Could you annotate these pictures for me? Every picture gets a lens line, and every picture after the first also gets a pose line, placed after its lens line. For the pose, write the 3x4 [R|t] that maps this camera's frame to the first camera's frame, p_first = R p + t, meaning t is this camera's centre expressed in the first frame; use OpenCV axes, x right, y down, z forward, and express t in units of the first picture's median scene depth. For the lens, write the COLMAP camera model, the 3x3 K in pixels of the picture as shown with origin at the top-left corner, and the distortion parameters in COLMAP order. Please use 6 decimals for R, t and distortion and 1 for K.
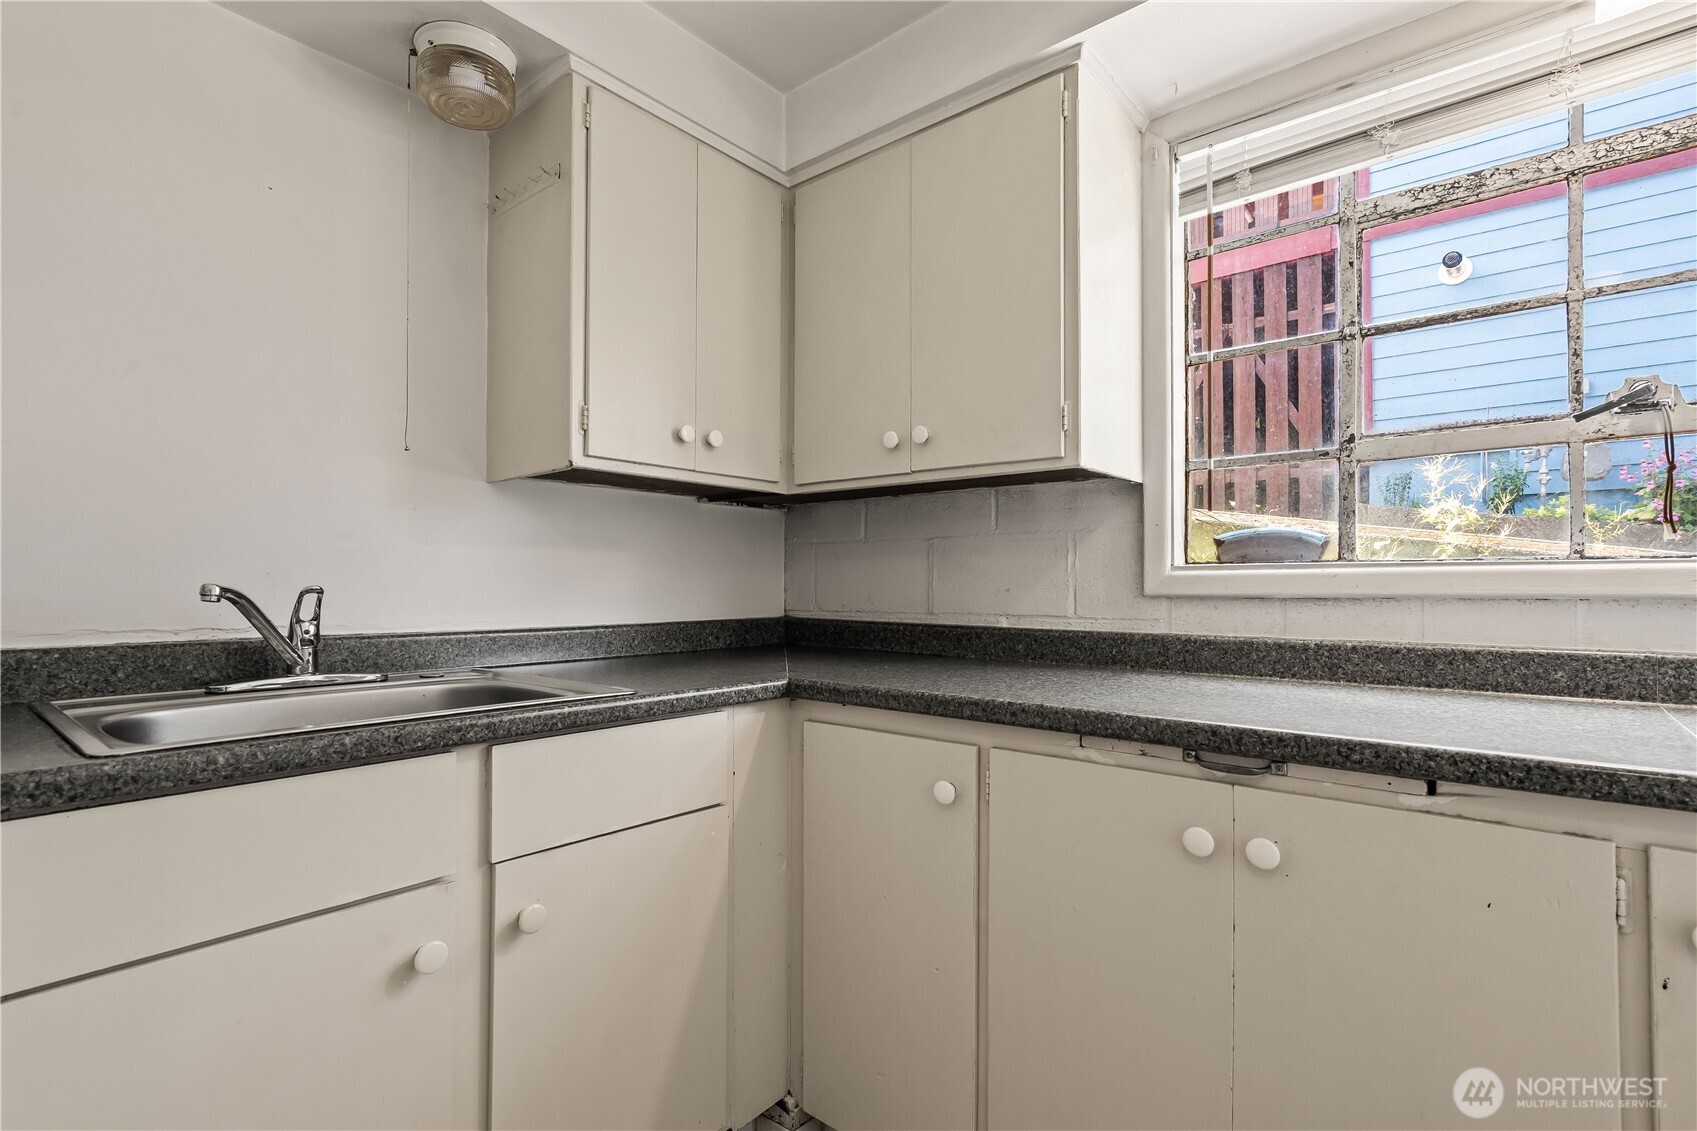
lens RADIAL K [[787.1, 0, 845.8], [0, 787.1, 577.7], [0, 0, 1]] dist [-0.001223, 0.000570]
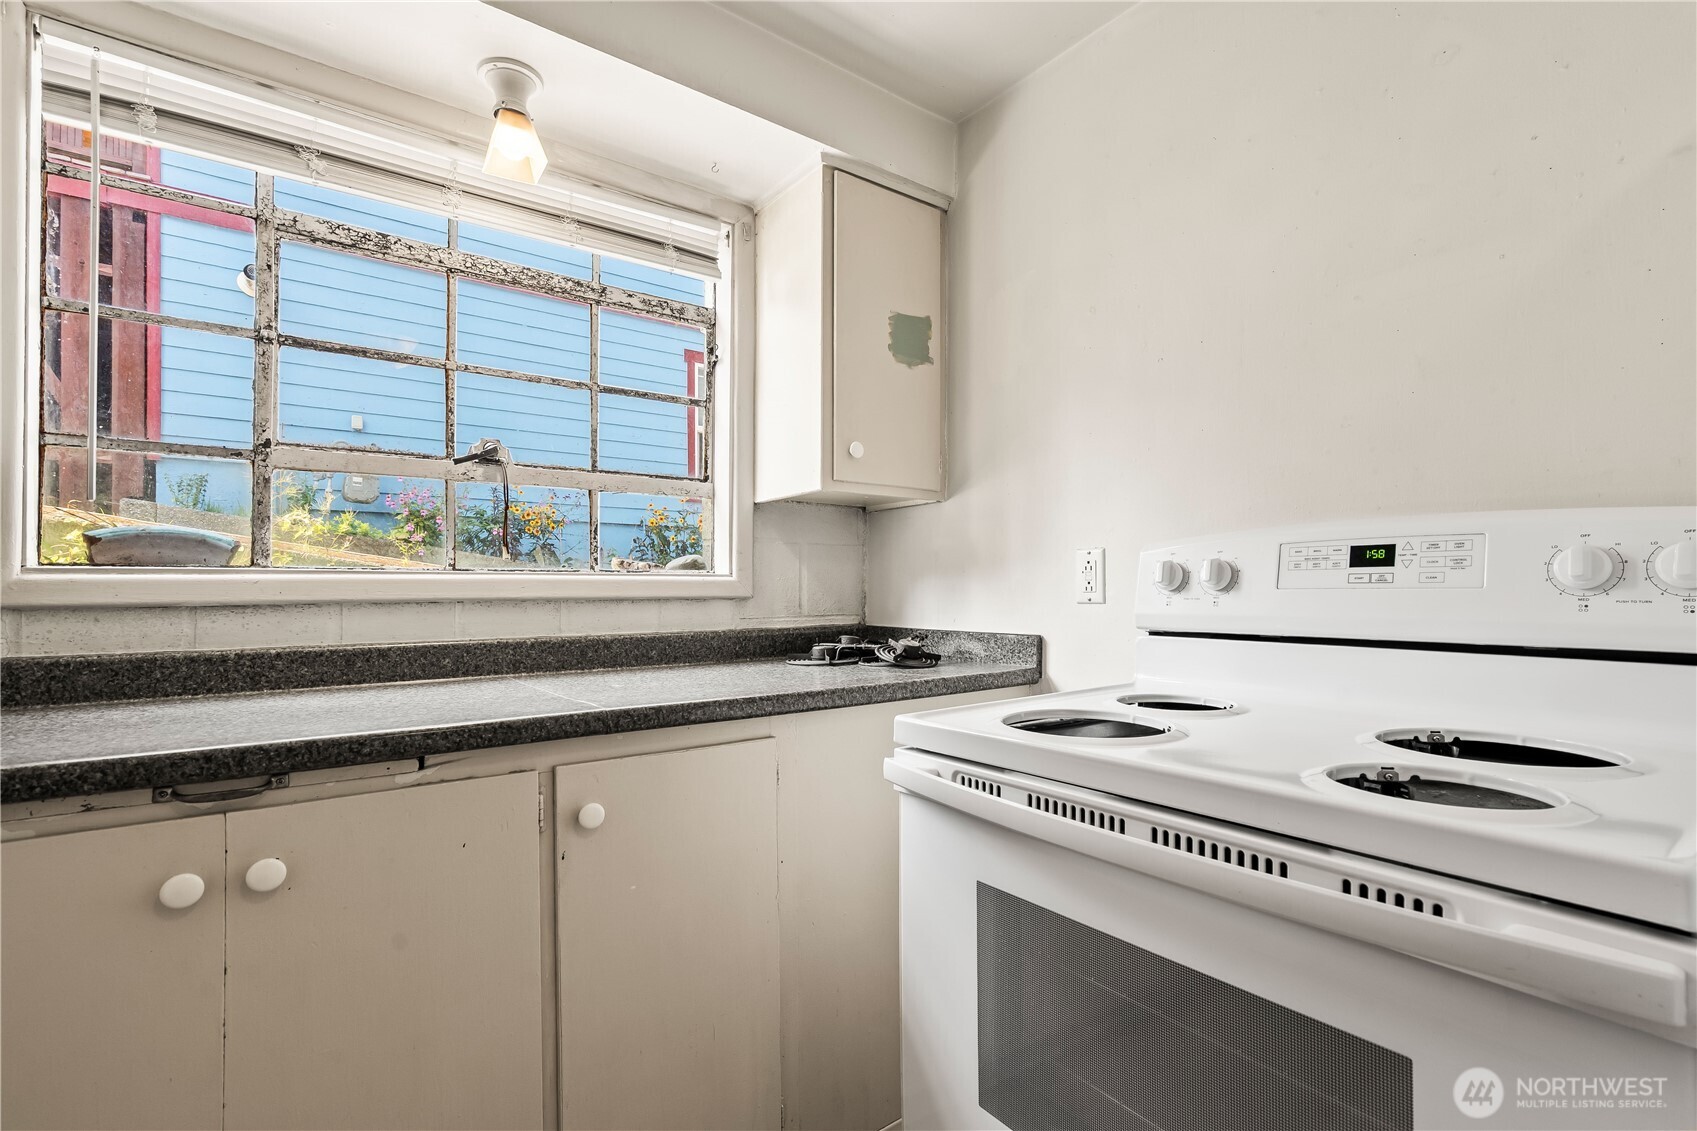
lens RADIAL K [[787.1, 0, 849.0], [0, 787.1, 579.7], [0, 0, 1]] dist [-0.001223, 0.000570]
pose [[0.226259, 0.010925, 0.974006, -0.157799], [-0.004701, 0.999938, -0.010124, 0.001043], [-0.974056, -0.002288, 0.226296, 0.068350]]
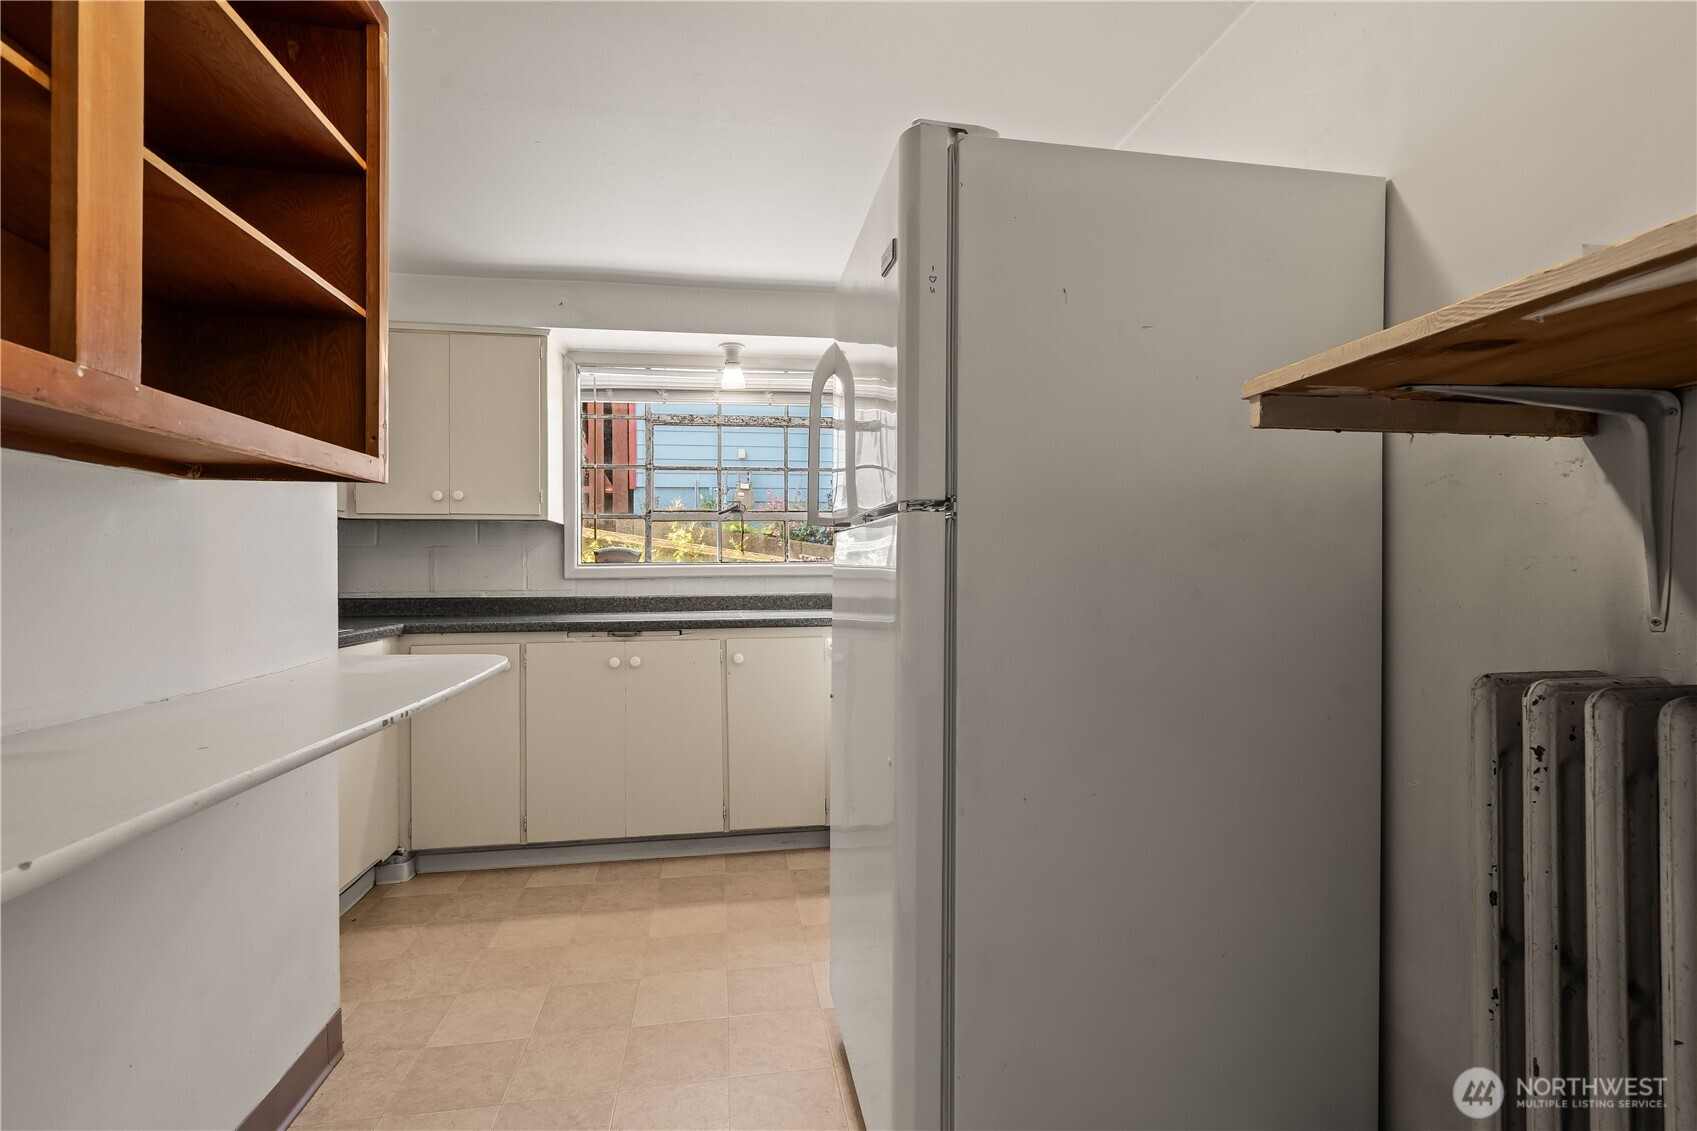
lens RADIAL K [[787.1, 0, 839.0], [0, 787.1, 563.7], [0, 0, 1]] dist [-0.001223, 0.000570]
pose [[0.652103, 0.001264, 0.758129, -0.832833], [0.000610, 0.999997, -0.002192, -0.013291], [-0.758130, 0.001891, 0.652101, -1.041367]]
